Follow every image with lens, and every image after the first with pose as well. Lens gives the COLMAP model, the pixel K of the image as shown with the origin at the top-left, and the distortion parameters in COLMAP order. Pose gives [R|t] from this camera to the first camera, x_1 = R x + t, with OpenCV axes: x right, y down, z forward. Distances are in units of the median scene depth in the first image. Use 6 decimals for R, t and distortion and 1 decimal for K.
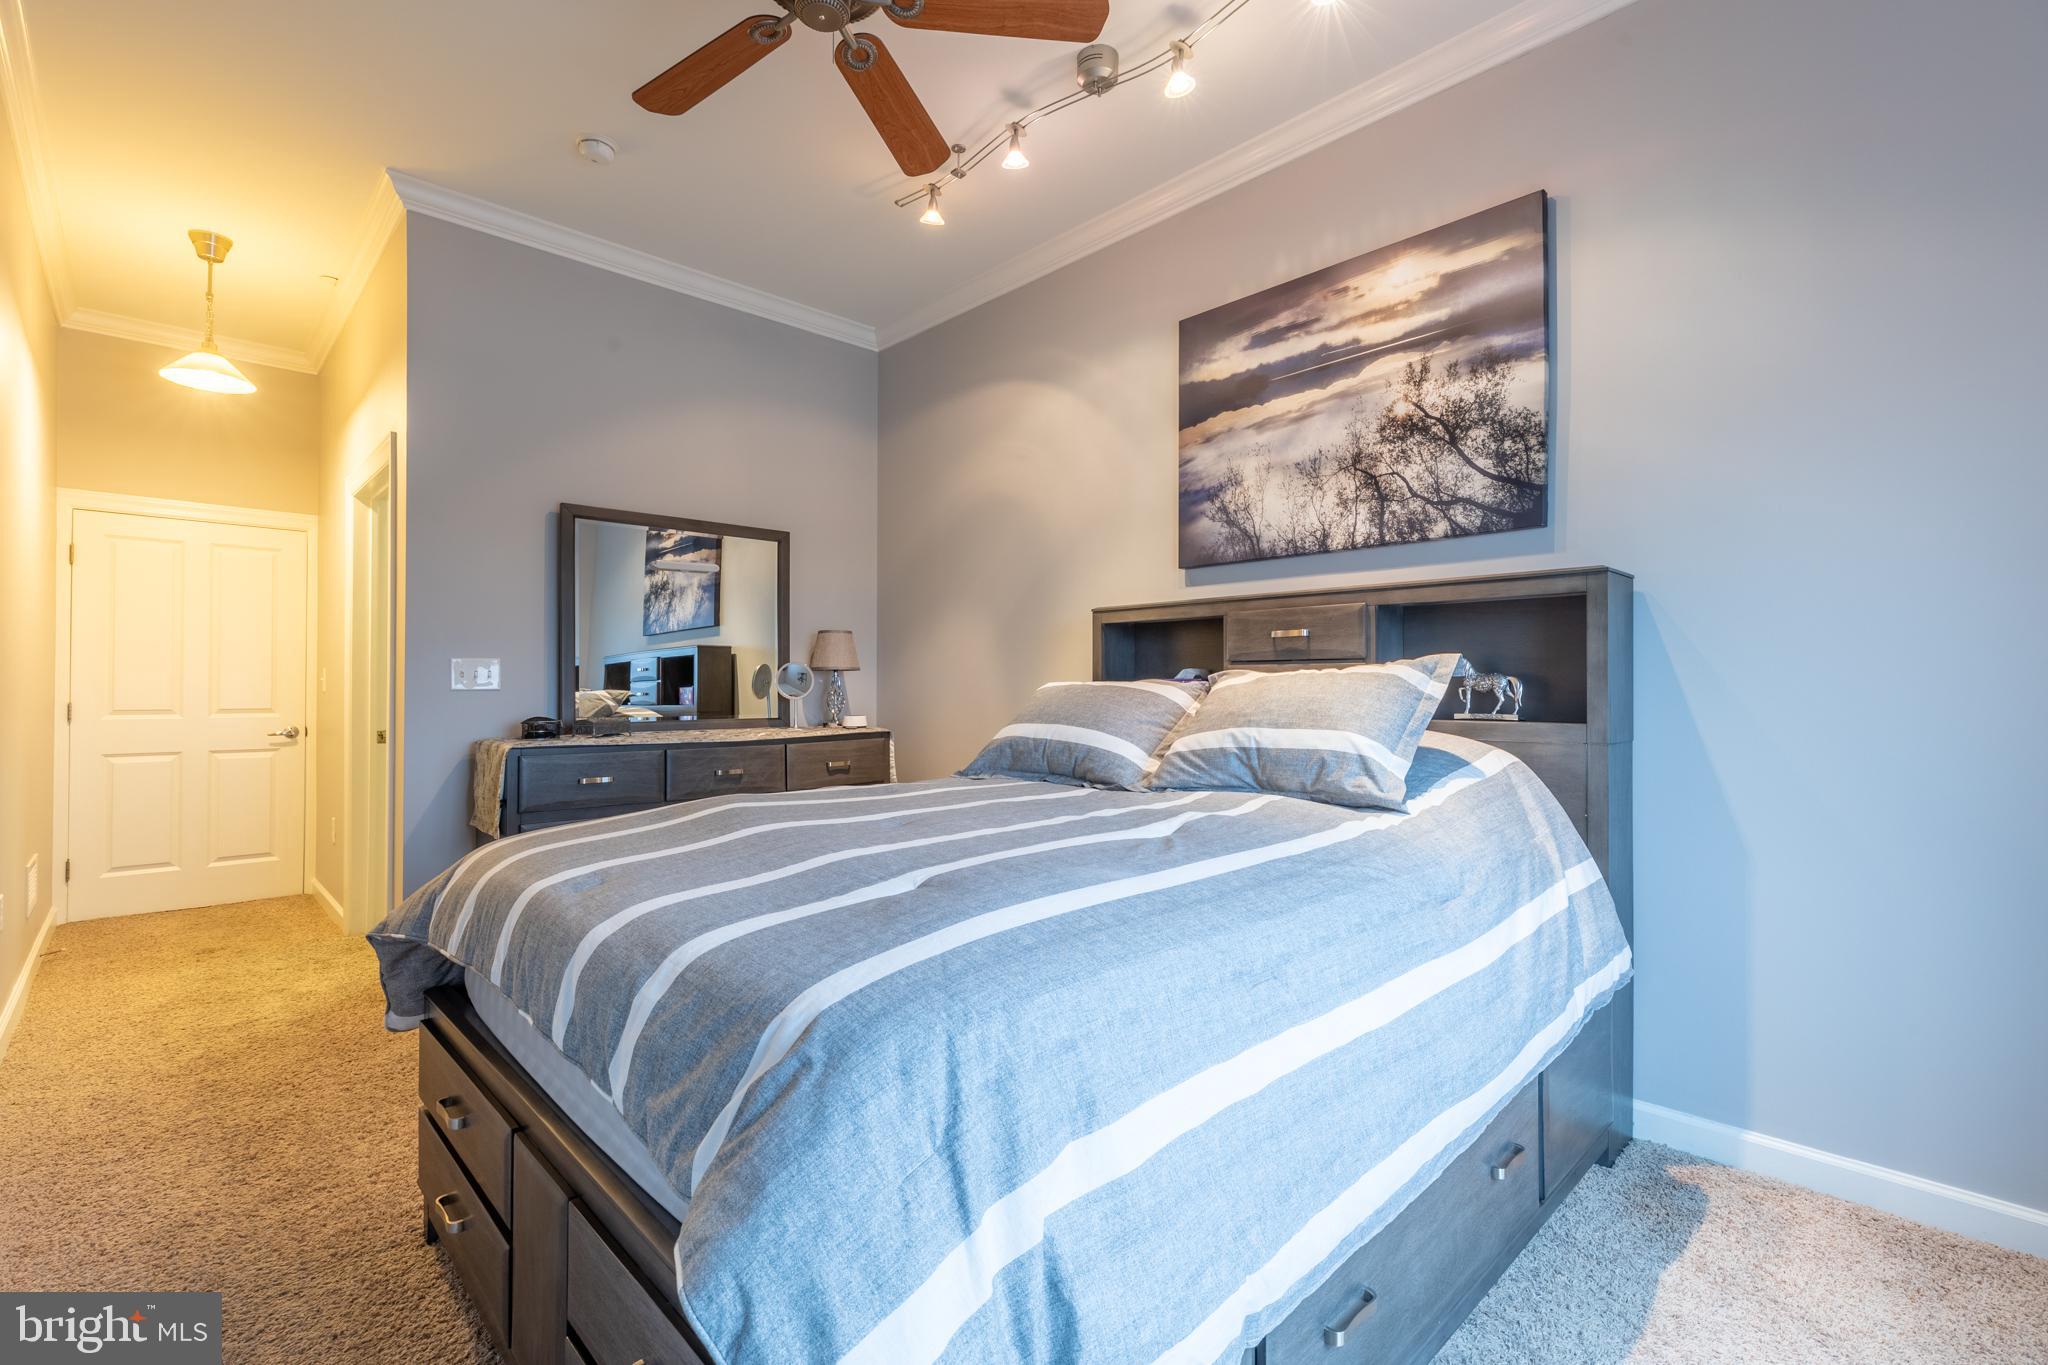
lens RADIAL K [[911.6, 0, 1028.4], [0, 911.6, 680.3], [0, 0, 1]] dist [0.003172, 0.000353]
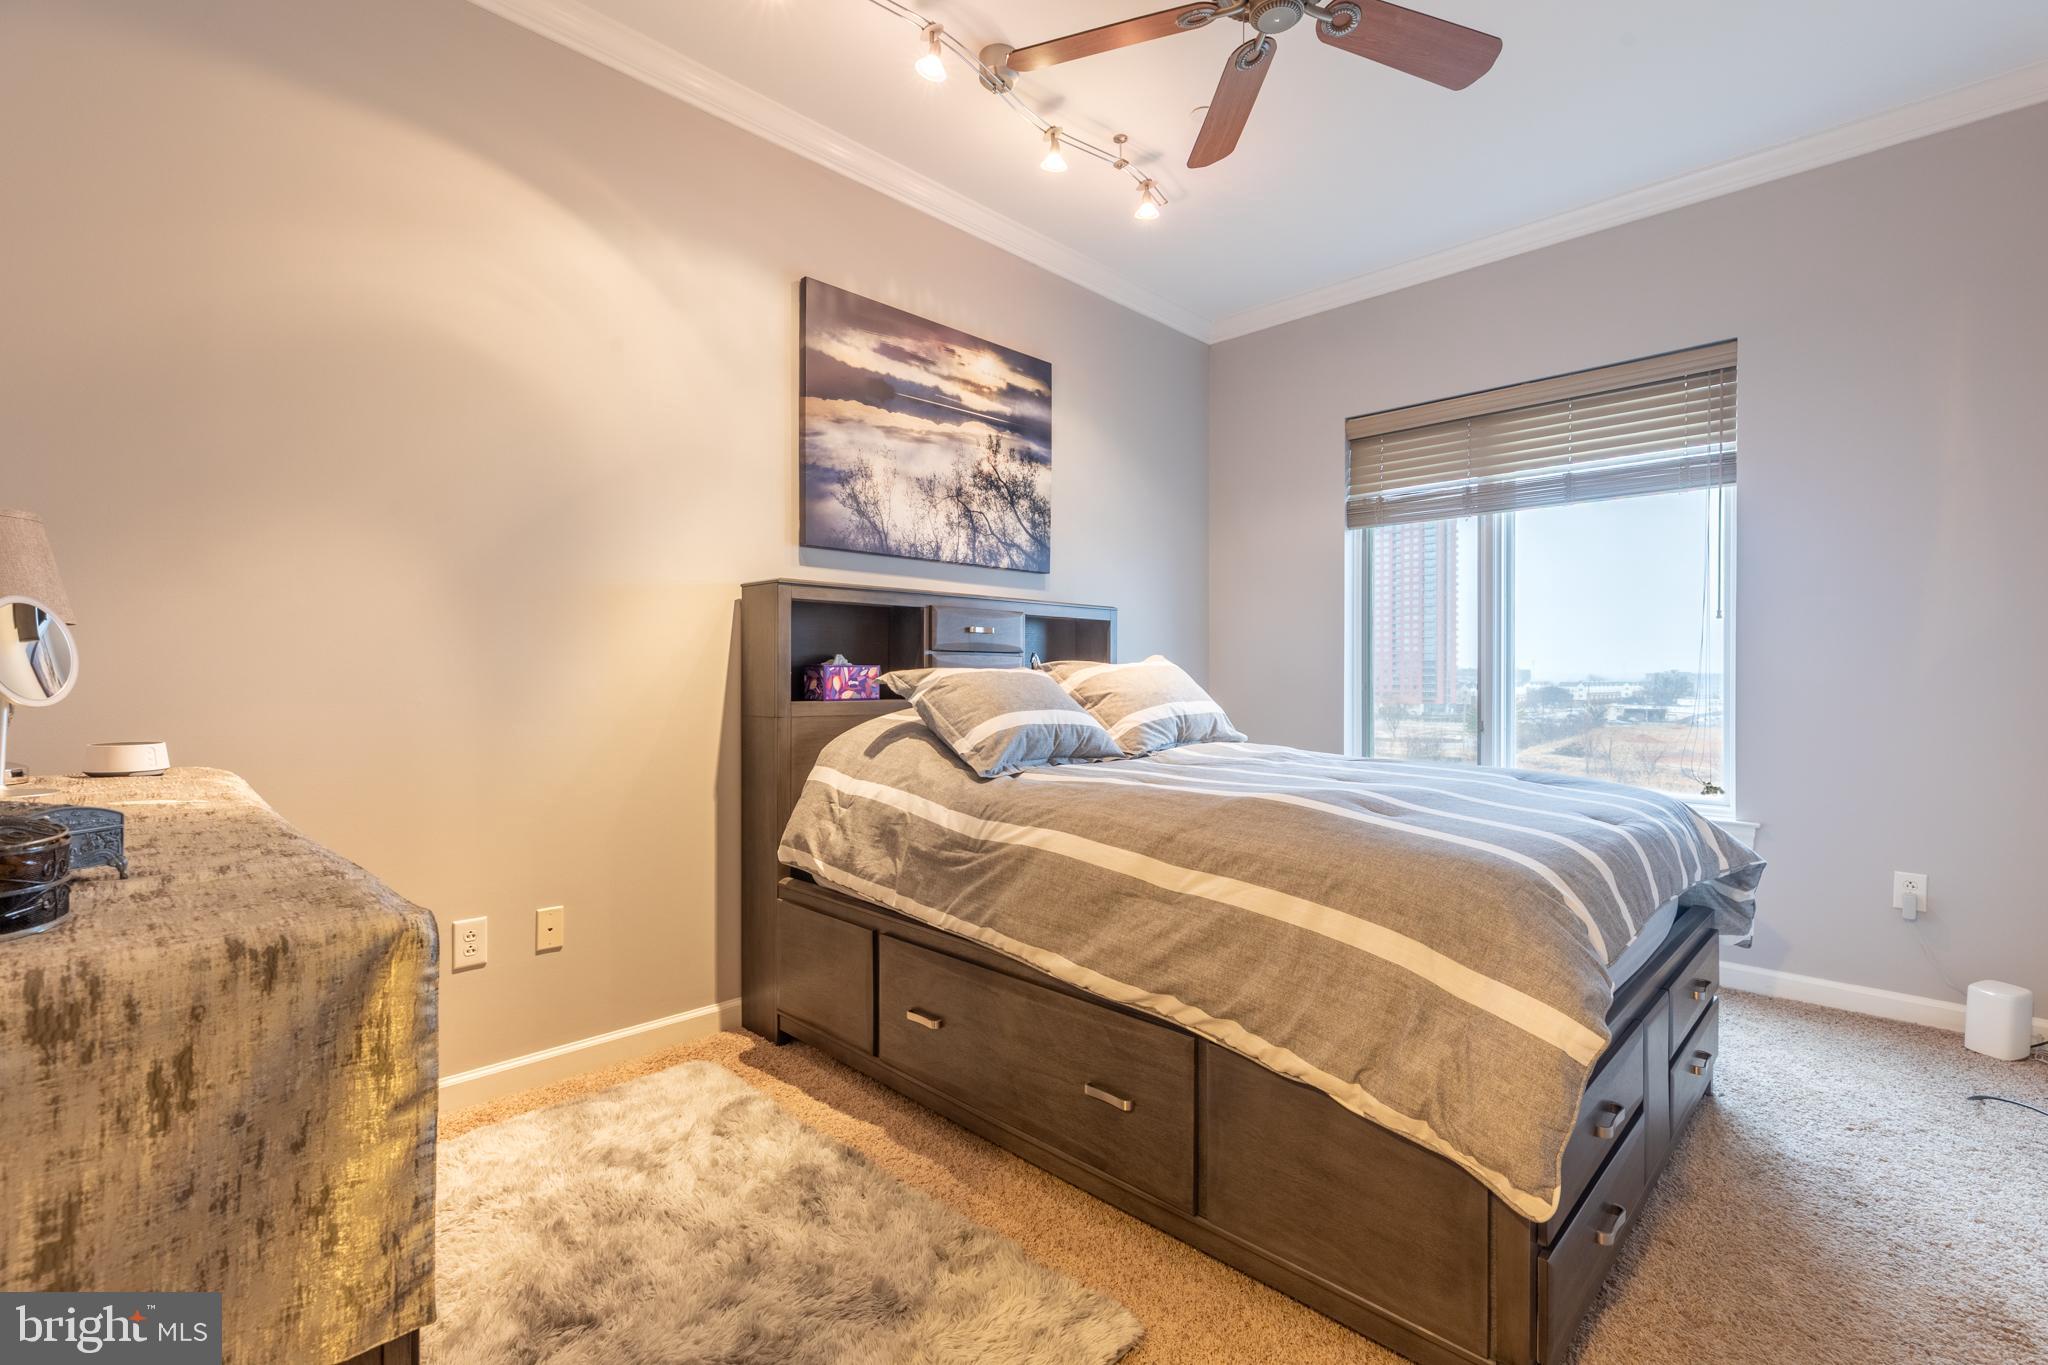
lens RADIAL K [[911.6, 0, 1028.4], [0, 911.6, 680.3], [0, 0, 1]] dist [0.003172, 0.000353]
pose [[-0.029347, -0.000880, 0.999569, -0.884245], [-0.005673, 0.999984, 0.000714, 0.013975], [-0.999553, -0.005650, -0.029351, 0.927747]]
